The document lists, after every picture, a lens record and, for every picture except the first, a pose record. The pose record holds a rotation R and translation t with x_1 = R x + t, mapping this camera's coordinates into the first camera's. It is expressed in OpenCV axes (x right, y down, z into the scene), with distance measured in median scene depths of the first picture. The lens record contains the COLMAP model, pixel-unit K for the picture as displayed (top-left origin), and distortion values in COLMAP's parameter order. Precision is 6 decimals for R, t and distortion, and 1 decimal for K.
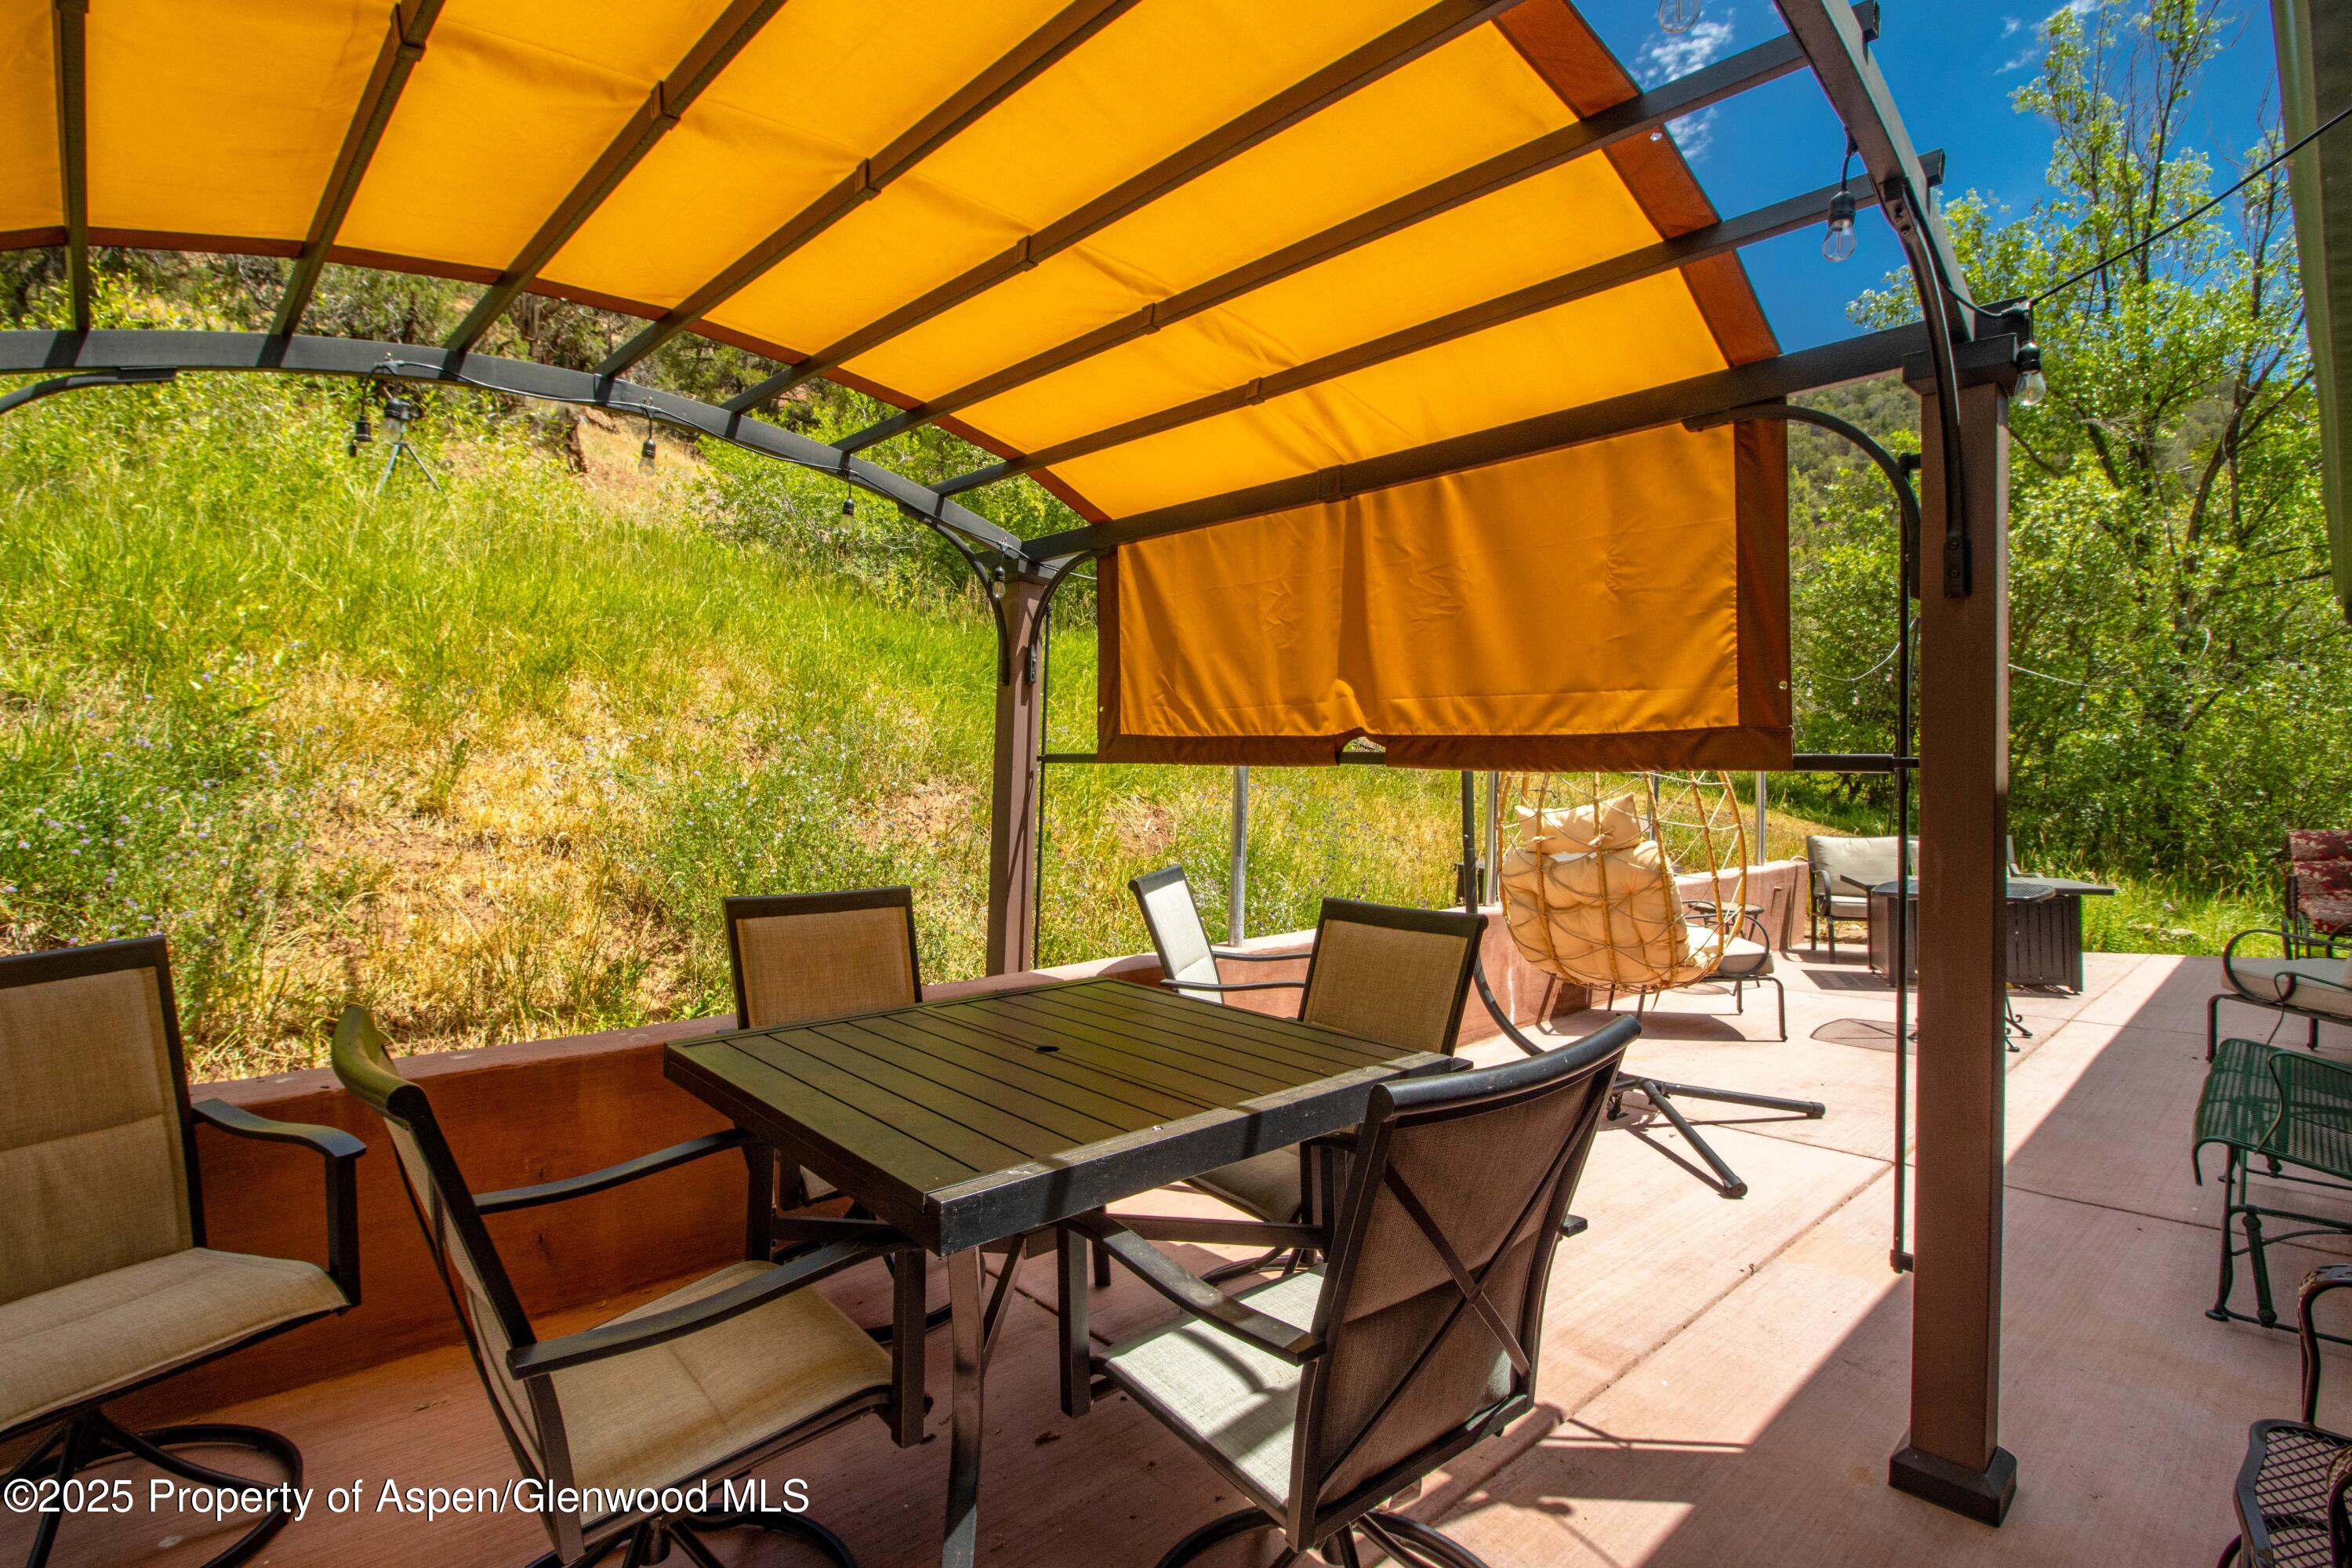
lens RADIAL K [[1078.6, 0, 1168.9], [0, 1078.6, 758.8], [0, 0, 1]] dist [-0.000259, -0.008690]
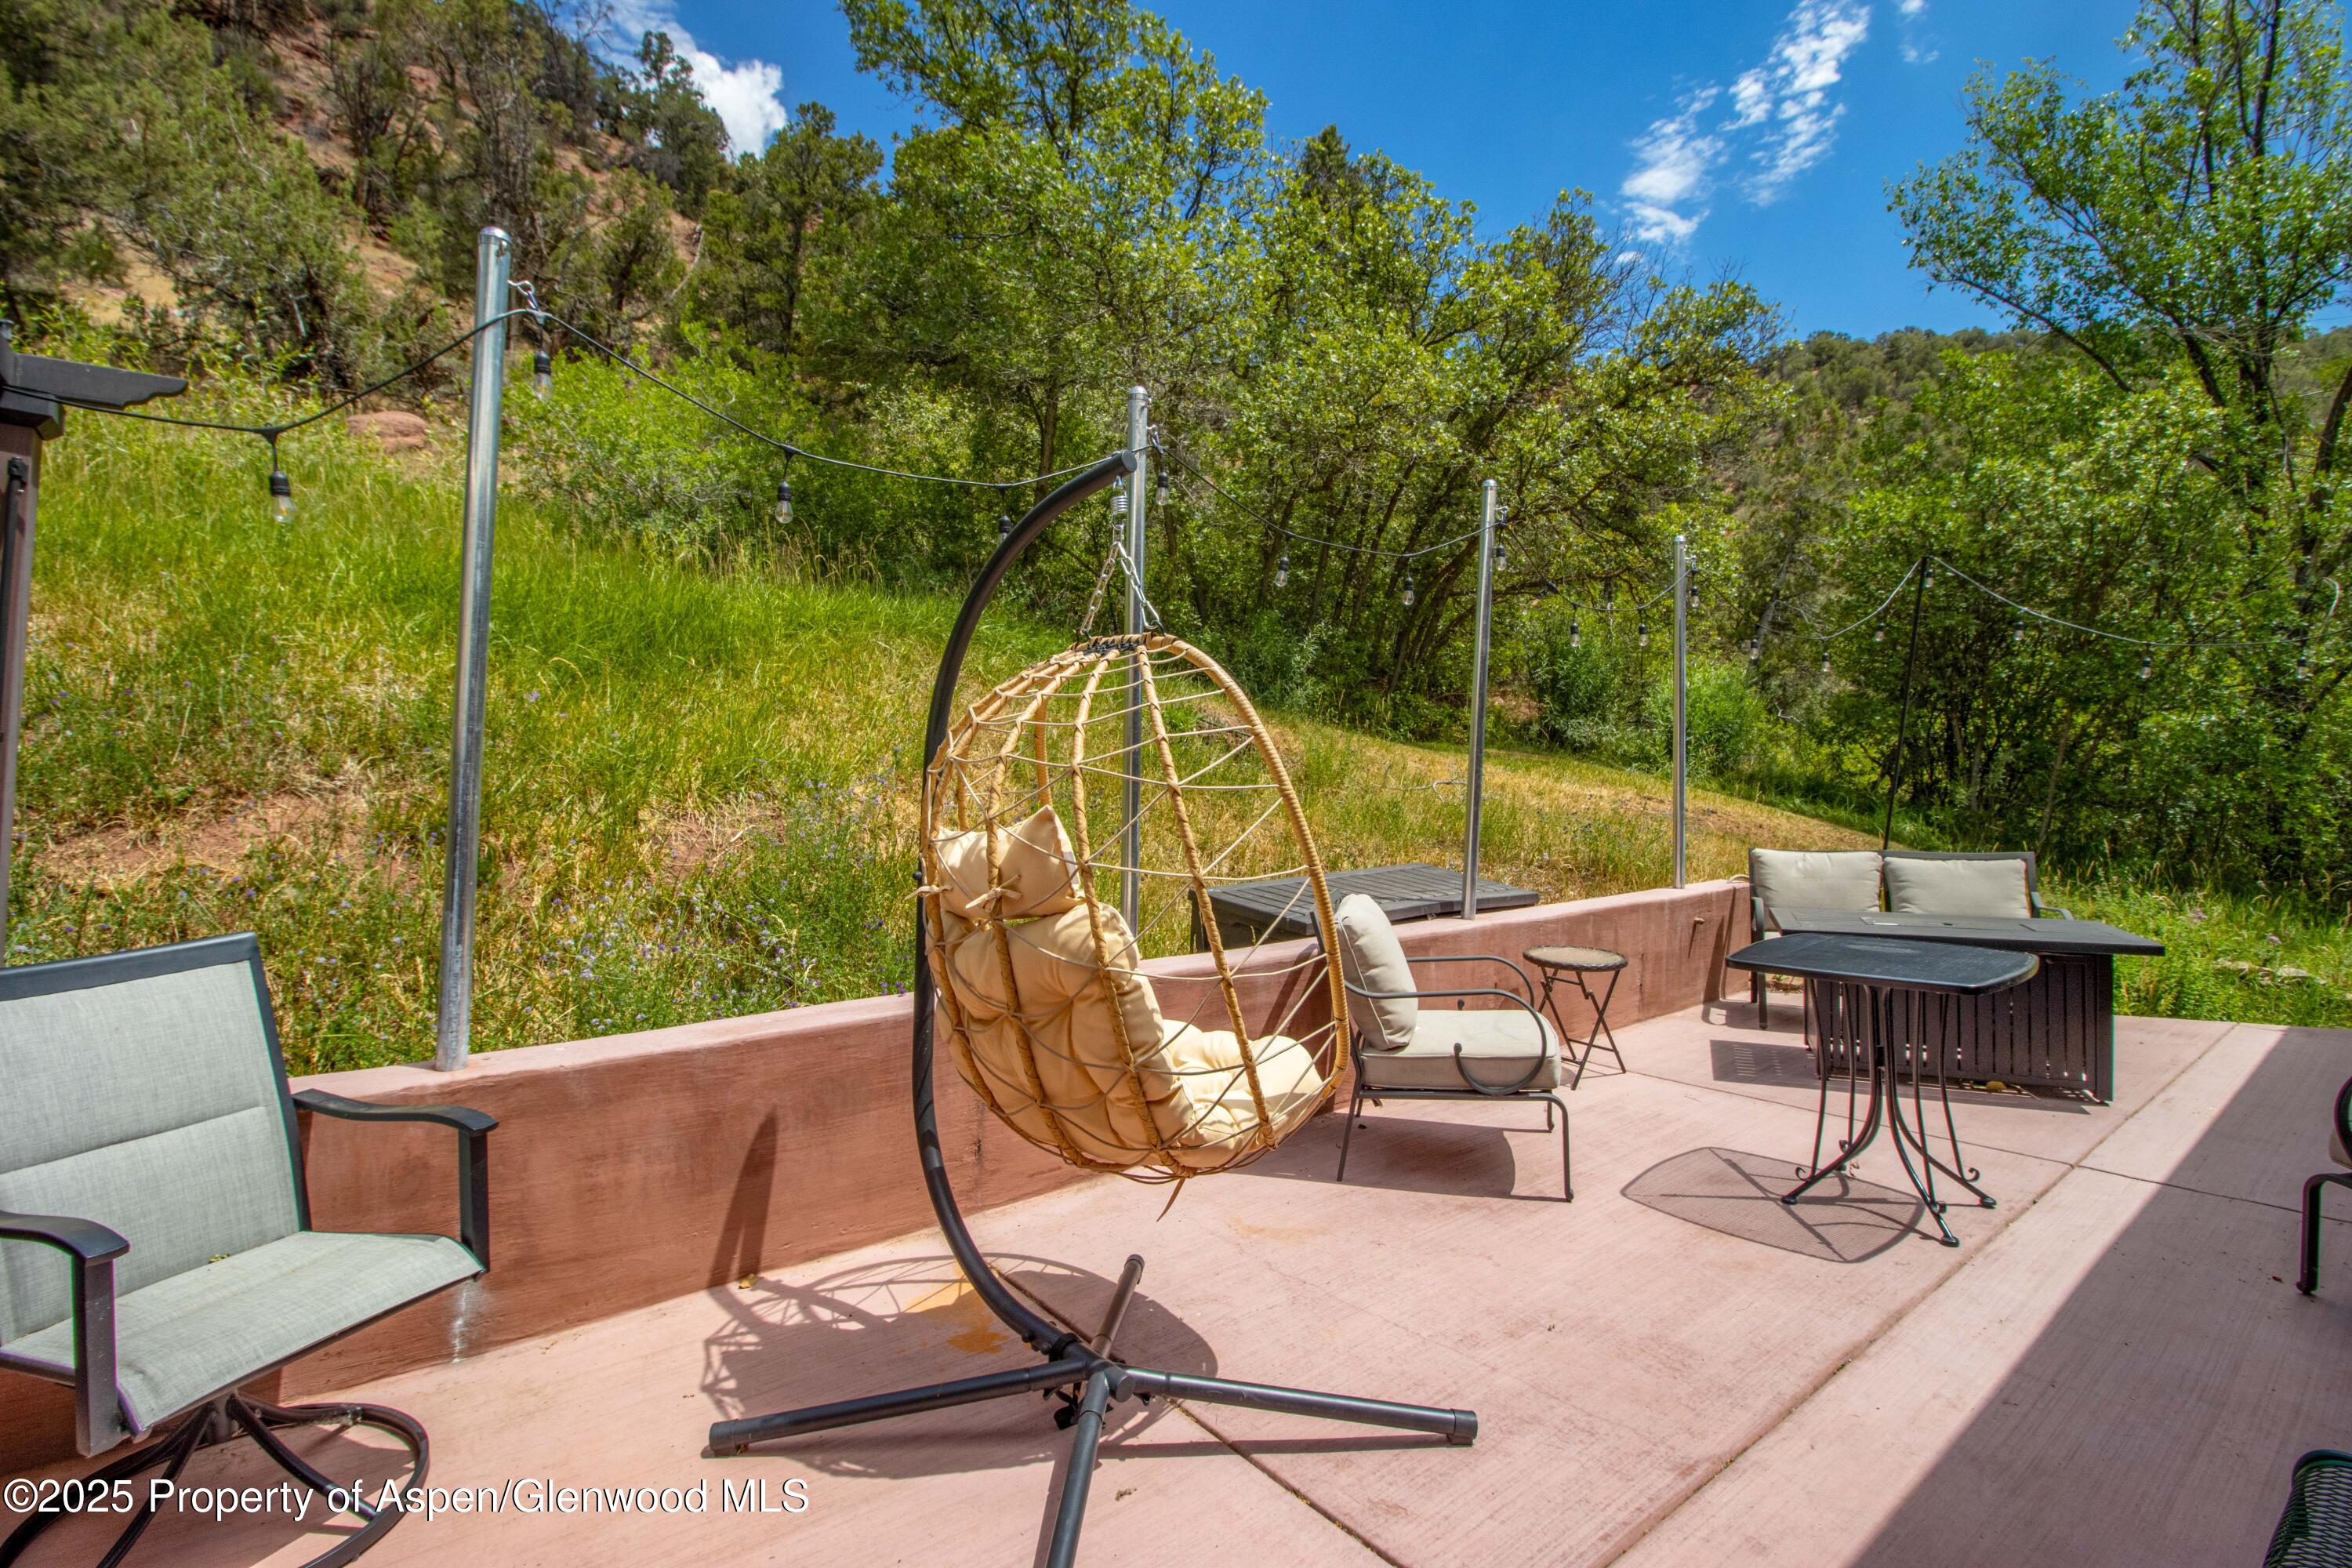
lens RADIAL K [[1078.6, 0, 1168.9], [0, 1078.6, 758.8], [0, 0, 1]] dist [-0.000259, -0.008690]
pose [[0.997985, 0.003357, -0.063367, 0.153624], [-0.002556, 0.999916, 0.012702, 0.001415], [0.063404, -0.012515, 0.997909, 0.152152]]
